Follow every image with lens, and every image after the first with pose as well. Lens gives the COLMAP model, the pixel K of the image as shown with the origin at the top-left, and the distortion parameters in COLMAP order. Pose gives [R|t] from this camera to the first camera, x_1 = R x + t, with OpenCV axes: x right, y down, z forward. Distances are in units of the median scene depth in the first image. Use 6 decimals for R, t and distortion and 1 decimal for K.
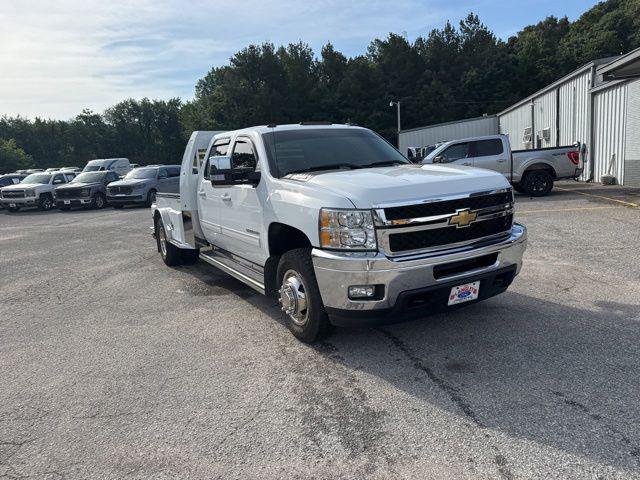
lens RADIAL K [[451.3, 0, 322.7], [0, 451.3, 240.1], [0, 0, 1]] dist [0.040953, -0.048577]
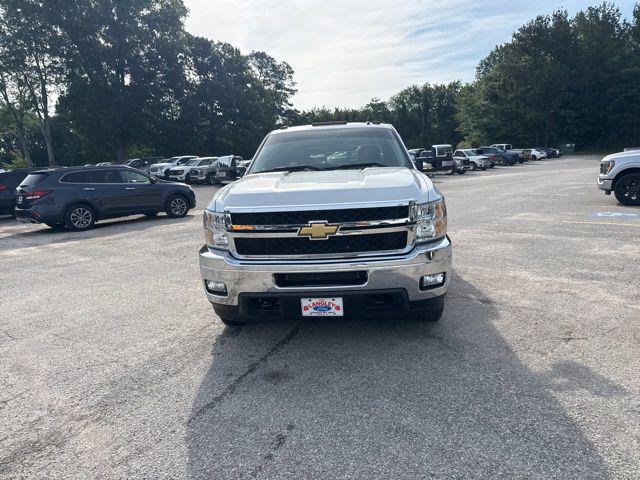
lens RADIAL K [[450.8, 0, 321.8], [0, 450.8, 233.5], [0, 0, 1]] dist [0.037863, -0.045244]
pose [[0.824305, 0.111883, -0.554981, 0.134326], [-0.098129, 0.993676, 0.054574, -0.014963], [0.557577, 0.009475, 0.830071, 0.032644]]
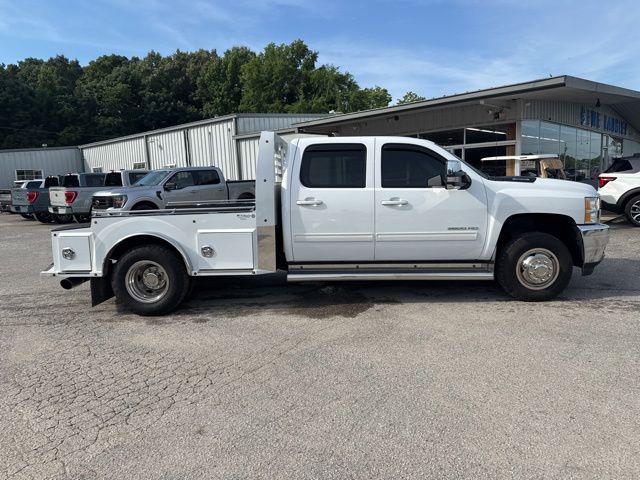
lens RADIAL K [[451.4, 0, 319.5], [0, 451.4, 237.1], [0, 0, 1]] dist [0.041962, -0.050026]
pose [[0.527368, -0.059386, 0.847559, -0.272840], [0.136263, 0.990553, -0.015380, -0.005930], [-0.838639, 0.123602, 0.530479, 0.145104]]
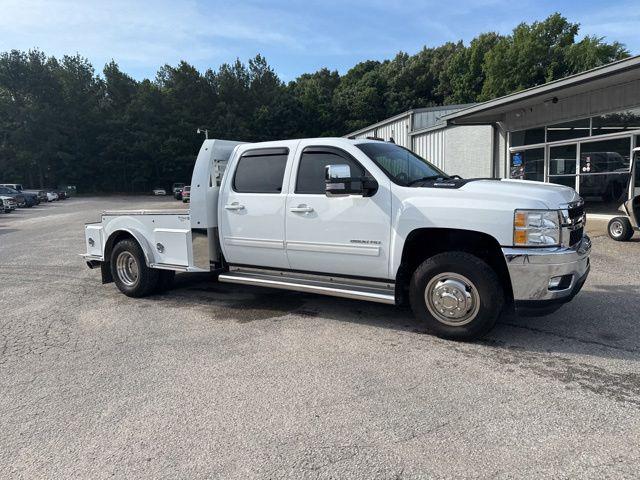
lens RADIAL K [[451.3, 0, 322.7], [0, 451.3, 240.1], [0, 0, 1]] dist [0.040953, -0.048577]
pose [[0.890818, -0.028660, 0.453456, -0.142223], [0.057938, 0.997027, -0.050803, 0.004845], [-0.450652, 0.071528, 0.889829, 0.033835]]
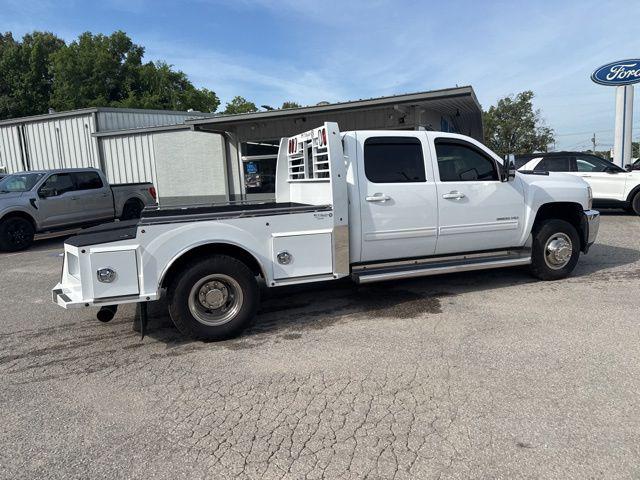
lens RADIAL K [[451.3, 0, 322.7], [0, 451.3, 240.1], [0, 0, 1]] dist [0.040953, -0.048577]
pose [[0.169980, -0.079158, 0.982263, -0.301820], [0.194445, 0.979866, 0.045317, -0.023575], [-0.966074, 0.183293, 0.181950, 0.263377]]
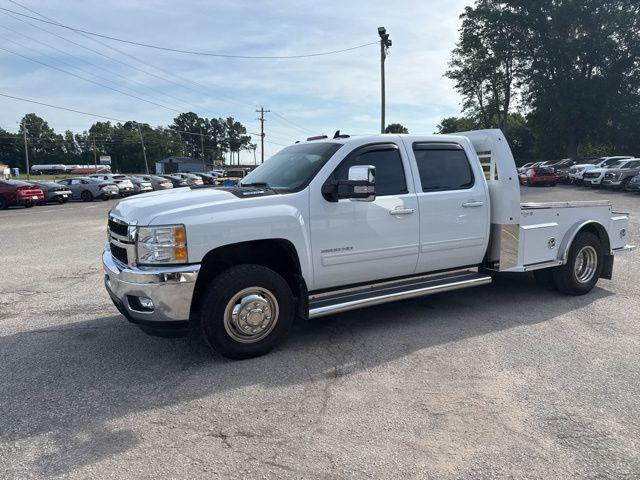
lens RADIAL K [[448.1, 0, 321.0], [0, 448.1, 236.7], [0, 0, 1]] dist [0.044277, -0.054990]
pose [[-0.012798, 0.204045, -0.978878, 0.232372], [-0.158128, 0.966226, 0.203475, -0.059364], [0.987336, 0.157392, 0.019899, 0.241351]]
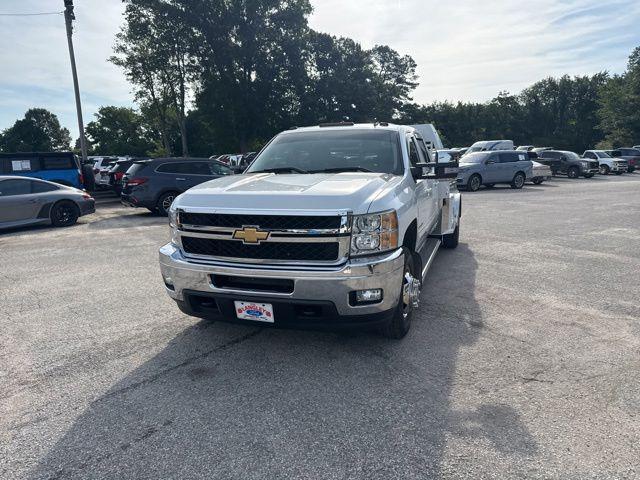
lens RADIAL K [[450.4, 0, 321.4], [0, 450.4, 241.6], [0, 0, 1]] dist [0.036694, -0.050464]
pose [[0.649285, 0.184476, -0.737833, 0.176961], [-0.150113, 0.982137, 0.113460, -0.026245], [0.745584, 0.037091, 0.665379, 0.074822]]
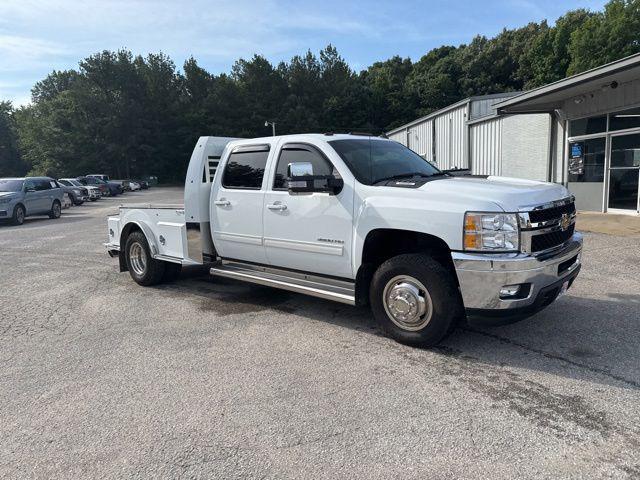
lens RADIAL K [[451.7, 0, 322.5], [0, 451.7, 241.8], [0, 0, 1]] dist [0.032532, -0.037839]
pose [[0.951796, -0.016544, 0.306284, -0.097322], [0.028108, 0.999047, -0.033385, 0.003382], [-0.305440, 0.040385, 0.951355, 0.016708]]
